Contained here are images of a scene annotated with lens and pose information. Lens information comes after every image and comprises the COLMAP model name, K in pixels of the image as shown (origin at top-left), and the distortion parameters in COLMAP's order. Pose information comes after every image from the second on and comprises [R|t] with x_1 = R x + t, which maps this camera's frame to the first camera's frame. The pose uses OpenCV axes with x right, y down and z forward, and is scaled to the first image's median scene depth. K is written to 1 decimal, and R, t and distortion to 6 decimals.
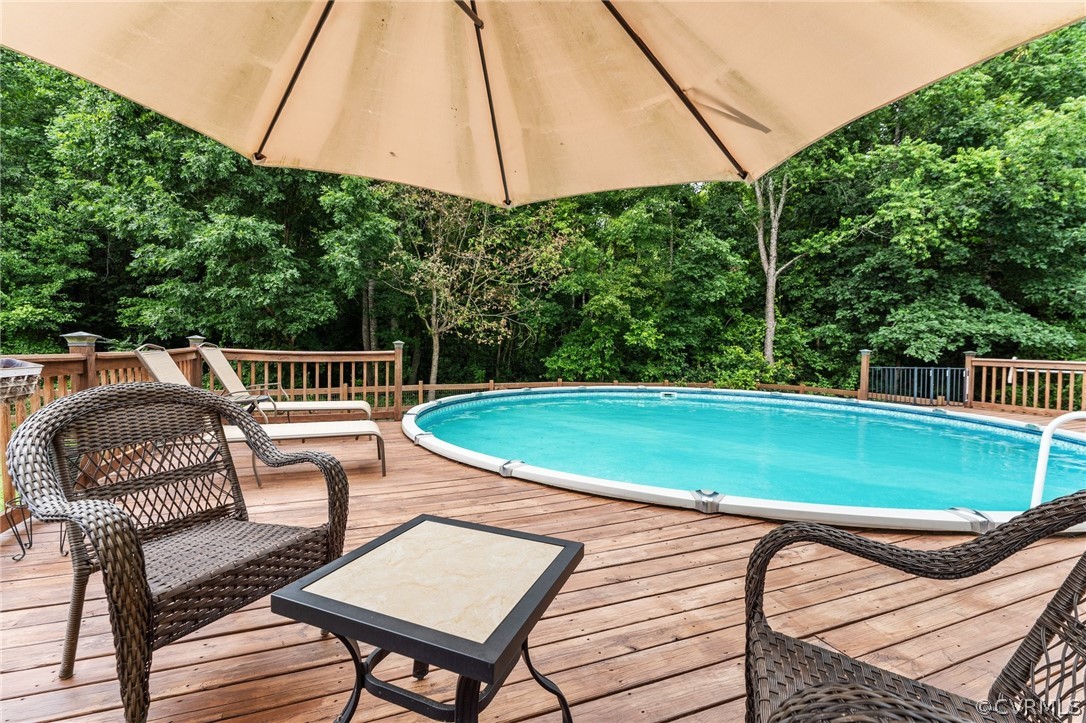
lens RADIAL K [[467.7, 0, 547.1], [0, 467.7, 364.4], [0, 0, 1]] dist [-0.007904, 0.000675]
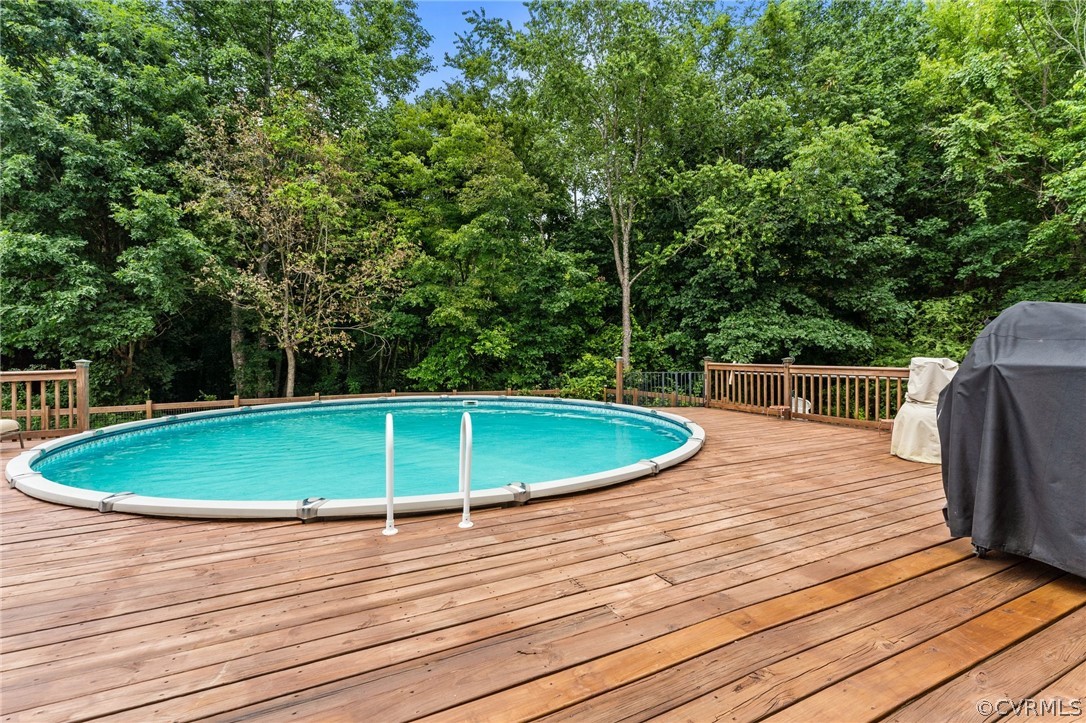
lens RADIAL K [[467.7, 0, 542.5], [0, 467.7, 365.6], [0, 0, 1]] dist [-0.007904, 0.000675]
pose [[0.996710, -0.021642, 0.078111, 0.256019], [0.022899, 0.999622, -0.015230, 0.001125], [-0.077752, 0.016969, 0.996828, -0.041351]]
